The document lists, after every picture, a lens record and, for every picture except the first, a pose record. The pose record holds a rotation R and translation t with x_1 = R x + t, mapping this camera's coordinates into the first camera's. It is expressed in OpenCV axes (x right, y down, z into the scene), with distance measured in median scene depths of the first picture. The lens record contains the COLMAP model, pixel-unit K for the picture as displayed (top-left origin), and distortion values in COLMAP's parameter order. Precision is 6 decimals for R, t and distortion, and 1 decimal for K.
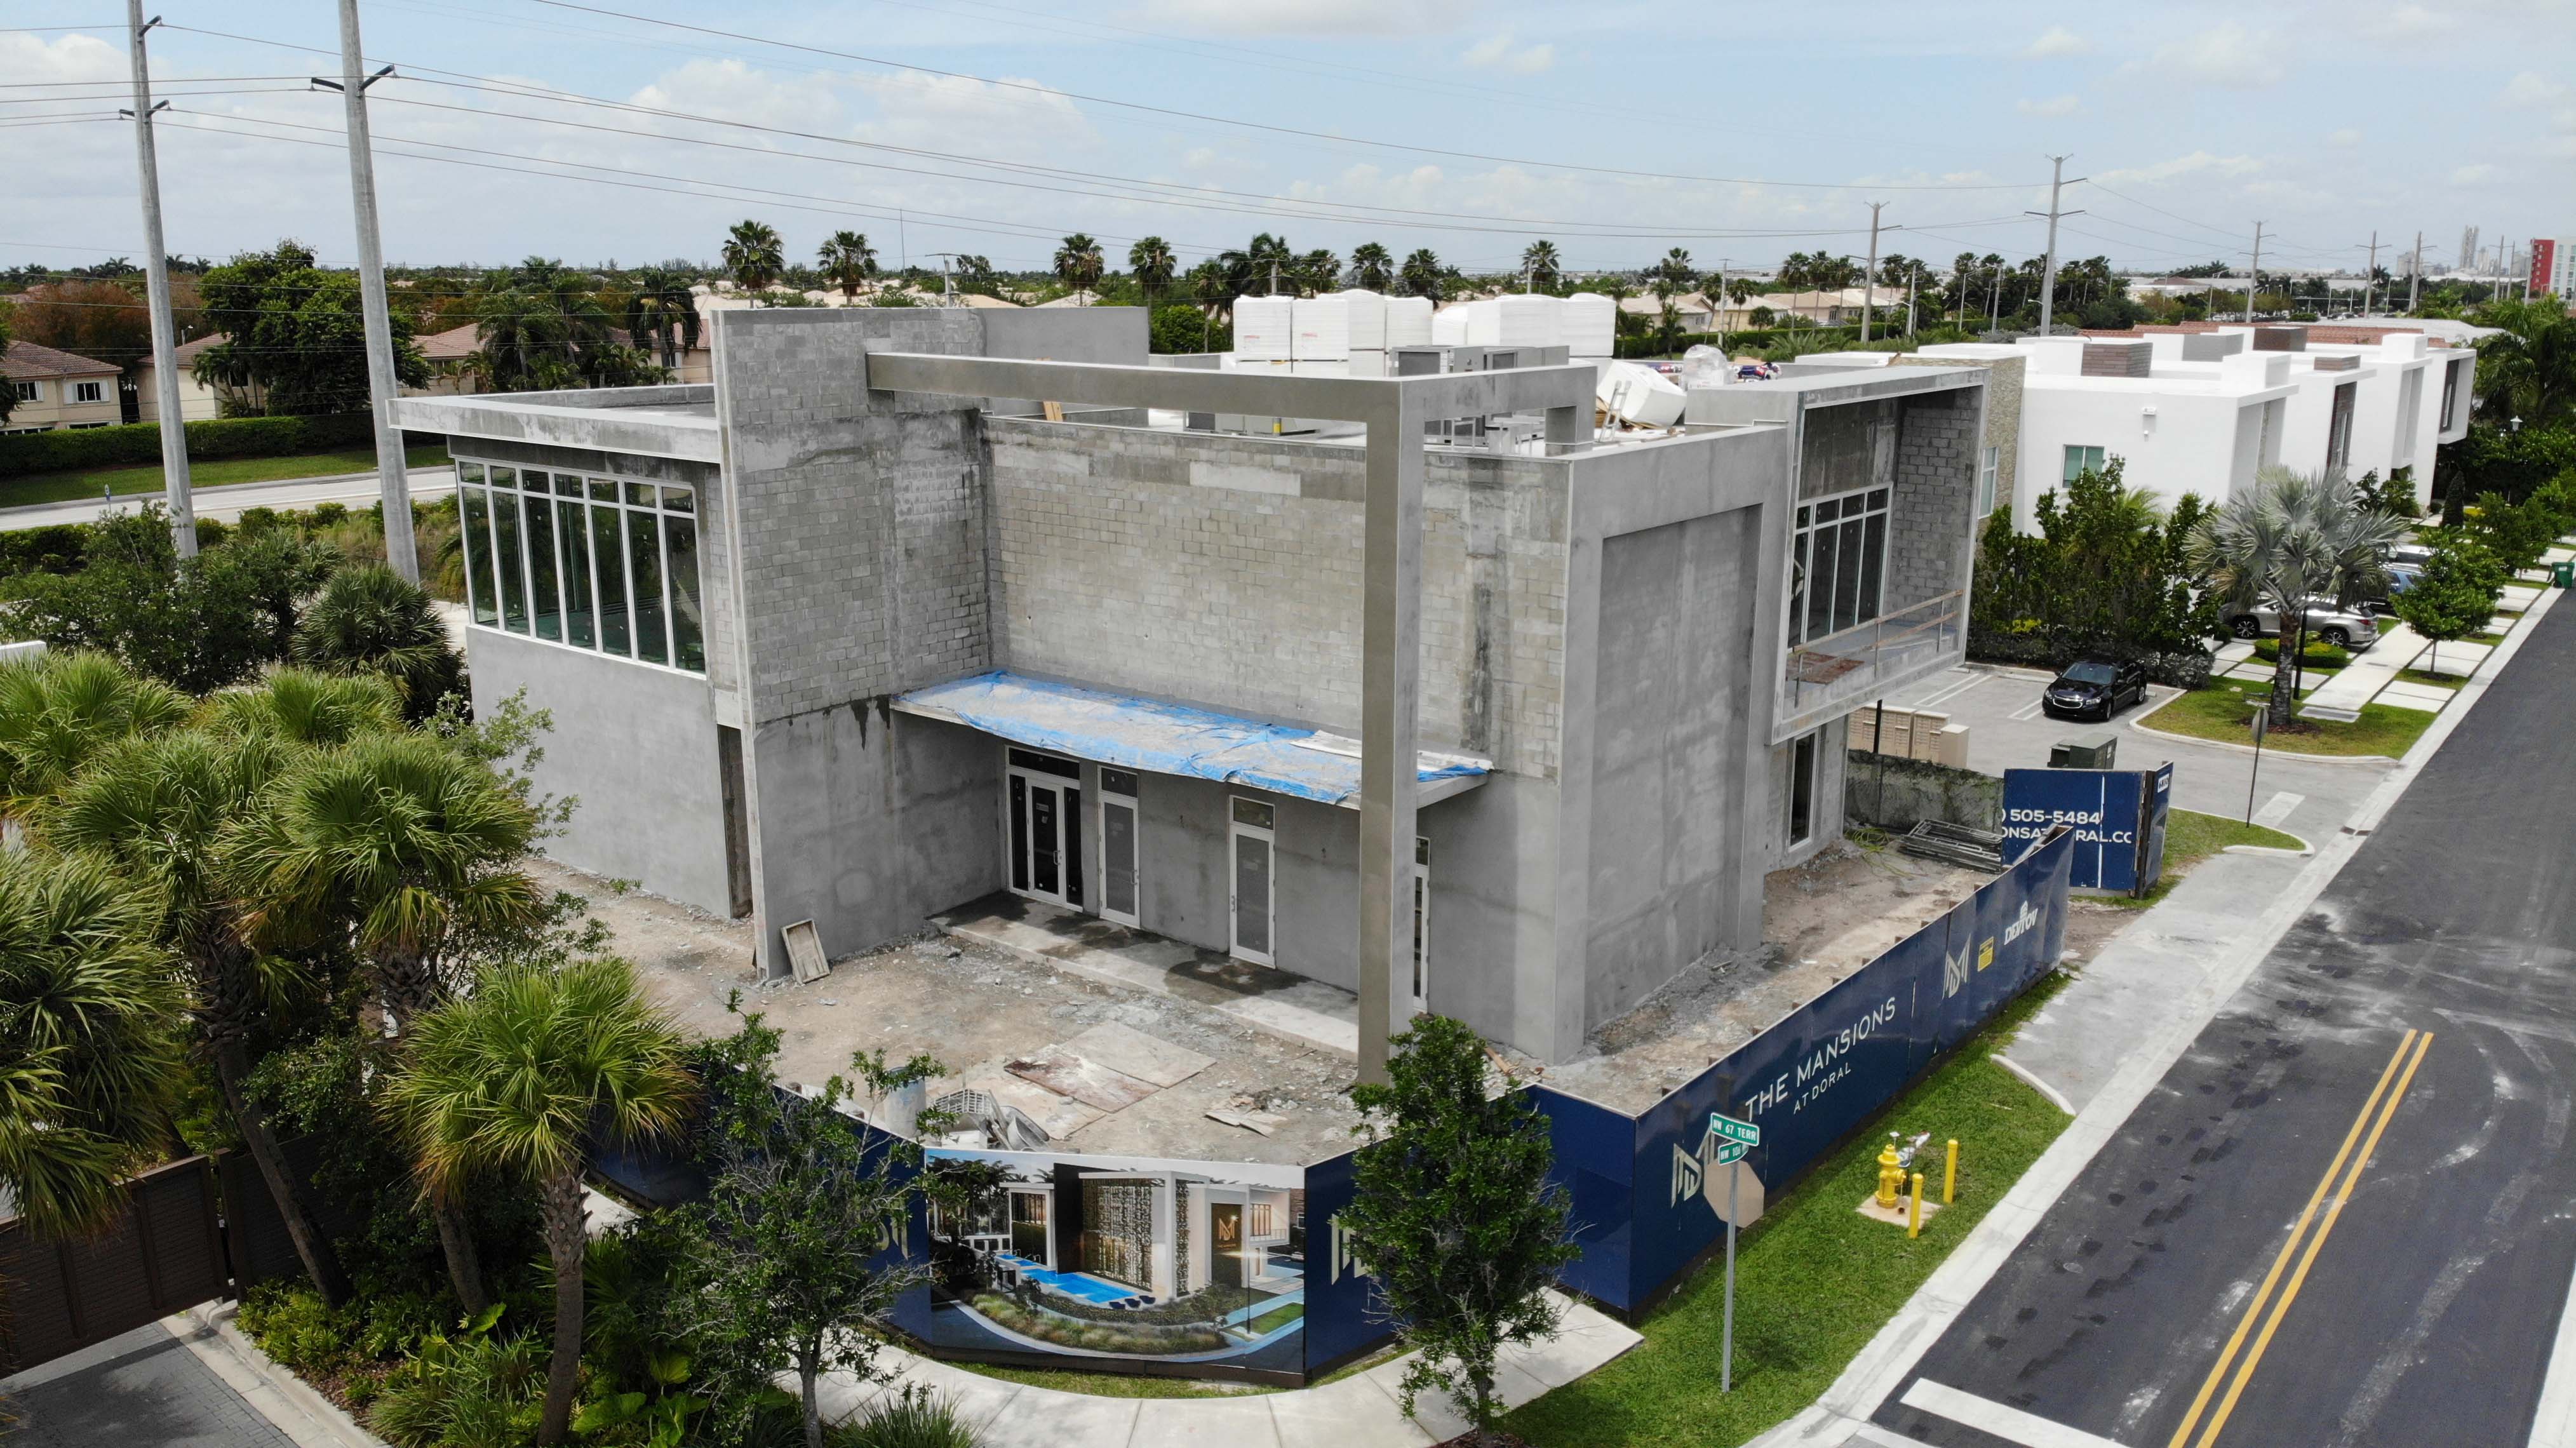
lens RADIAL K [[1942.2, 0, 1293.2], [0, 1942.2, 727.0], [0, 0, 1]] dist [-0.104306, -0.004100]
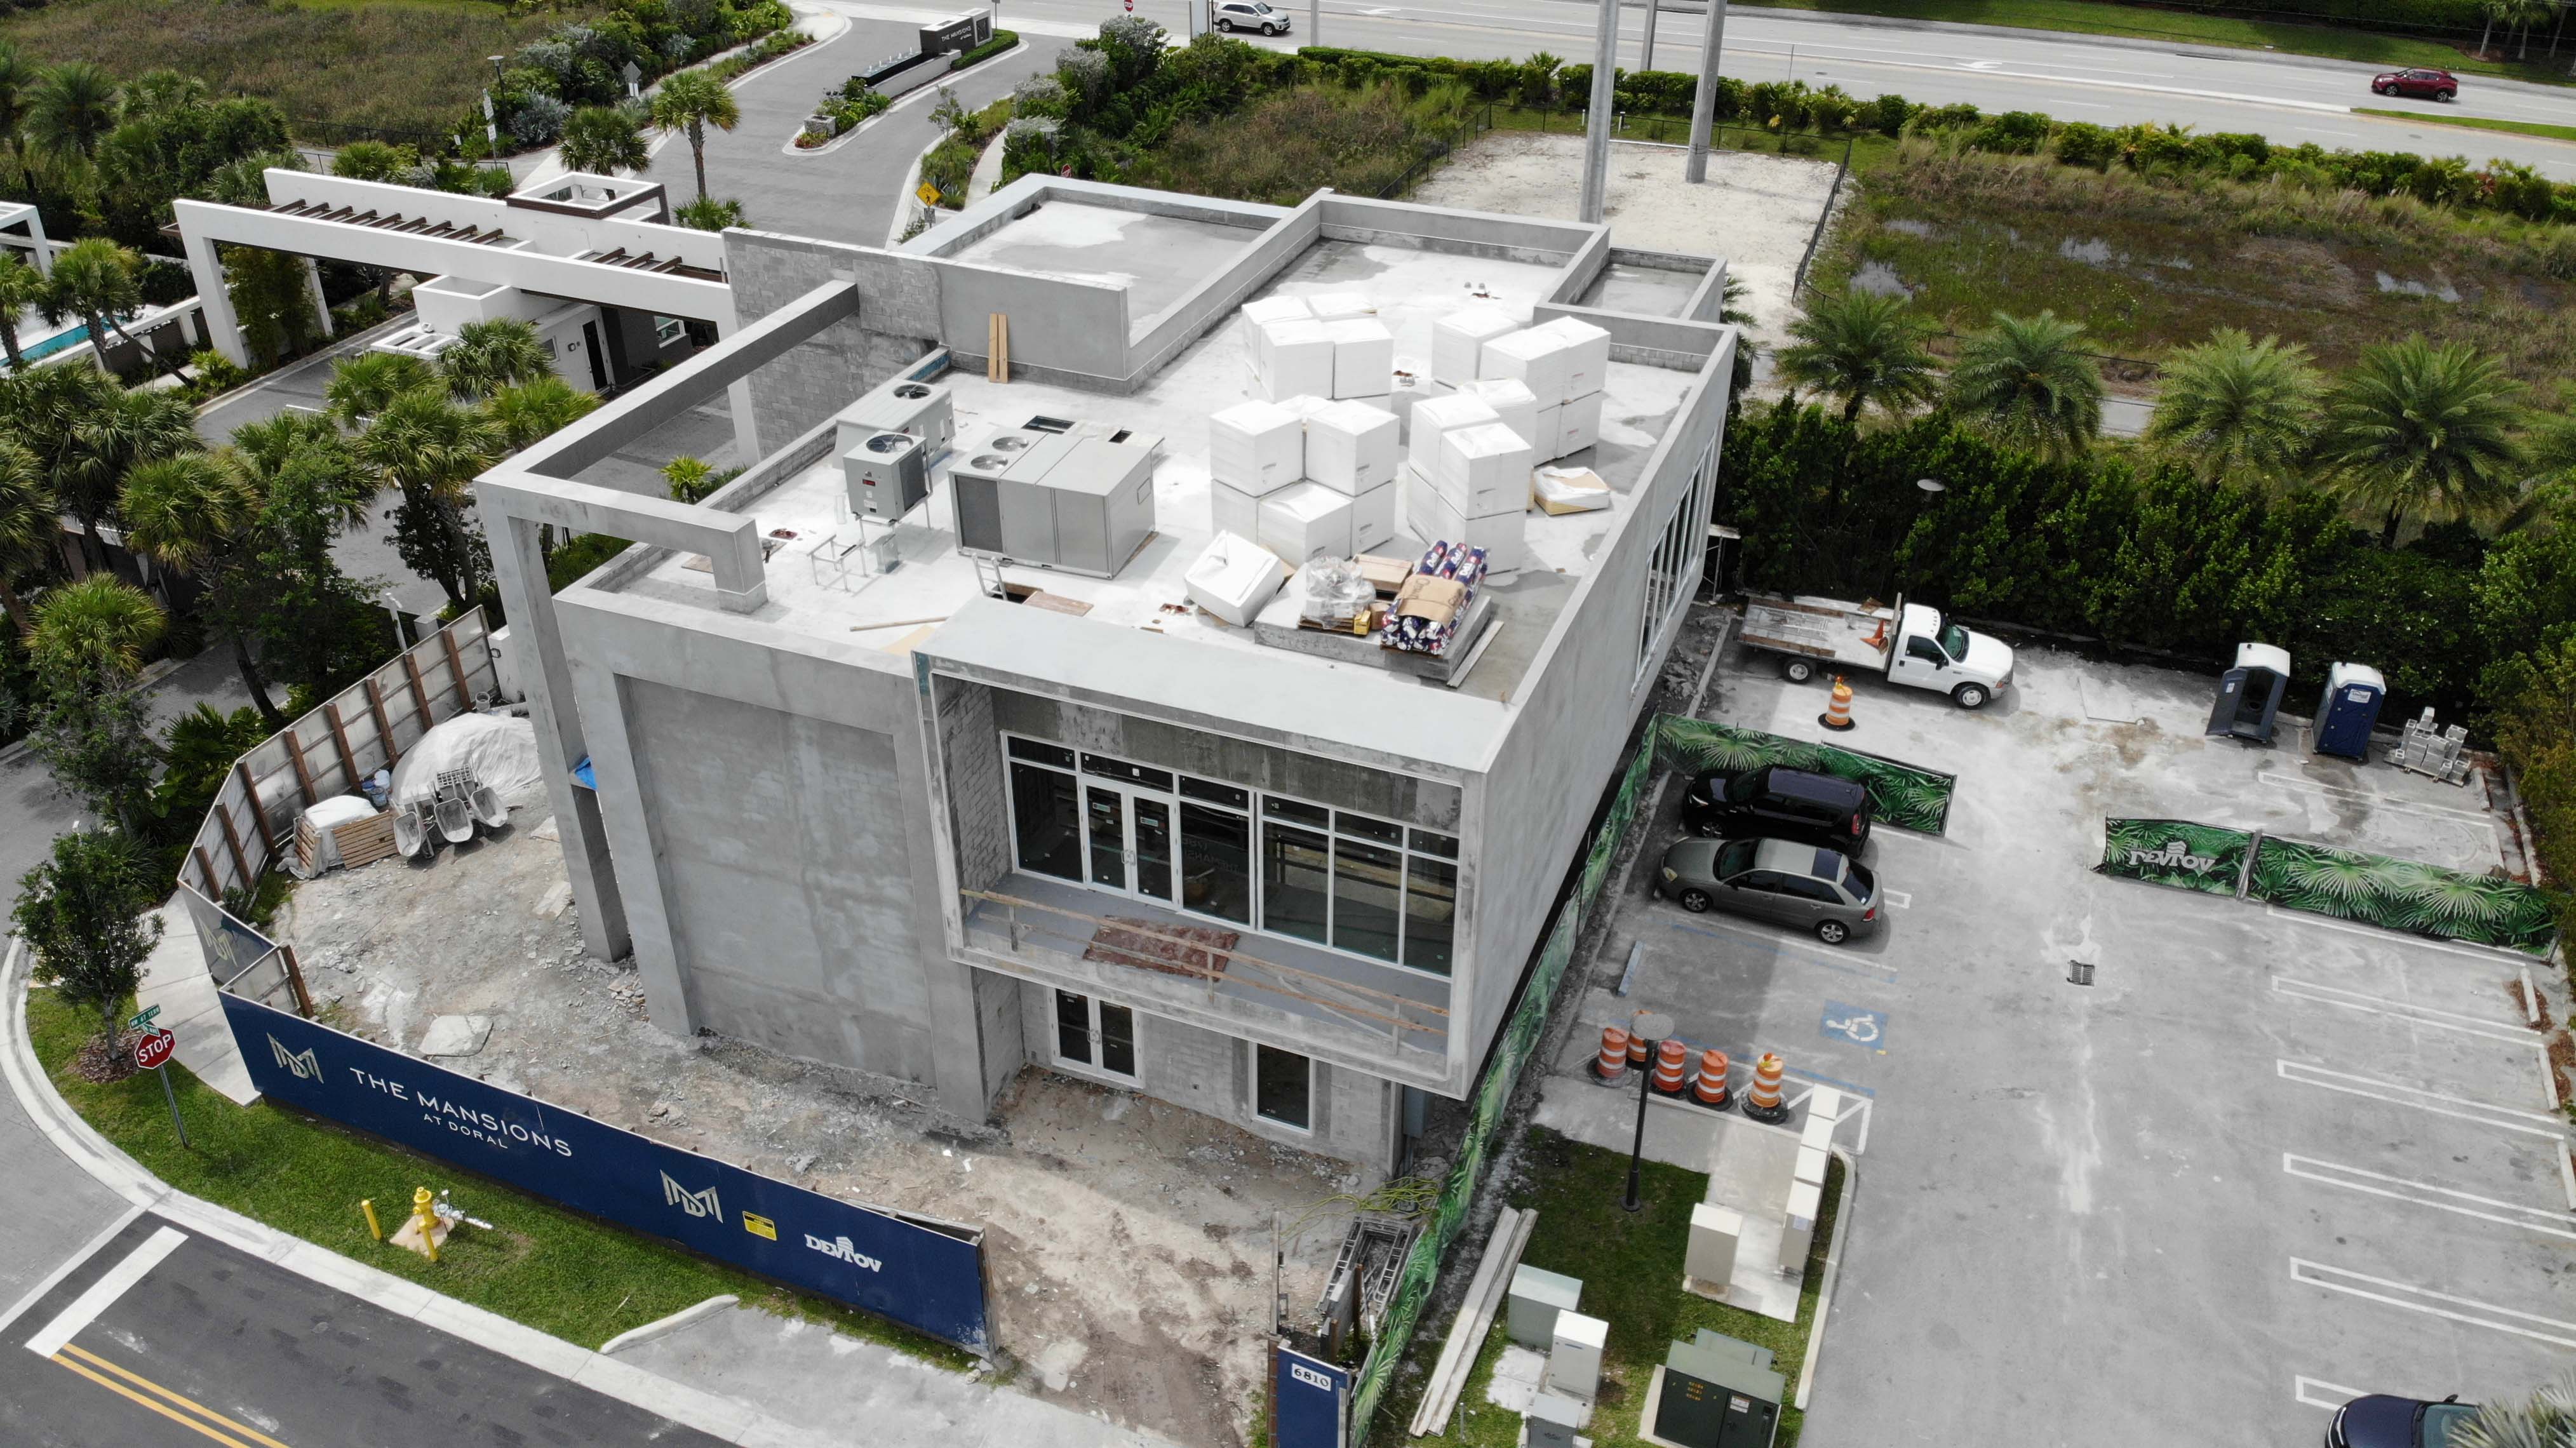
lens RADIAL K [[1942.2, 0, 1291.0], [0, 1942.2, 716.8], [0, 0, 1]] dist [-0.104306, -0.004100]
pose [[0.303277, 0.502185, -0.809835, 1.080972], [-0.214264, 0.864037, 0.455556, -0.606108], [0.928501, 0.035359, 0.369643, 0.842303]]
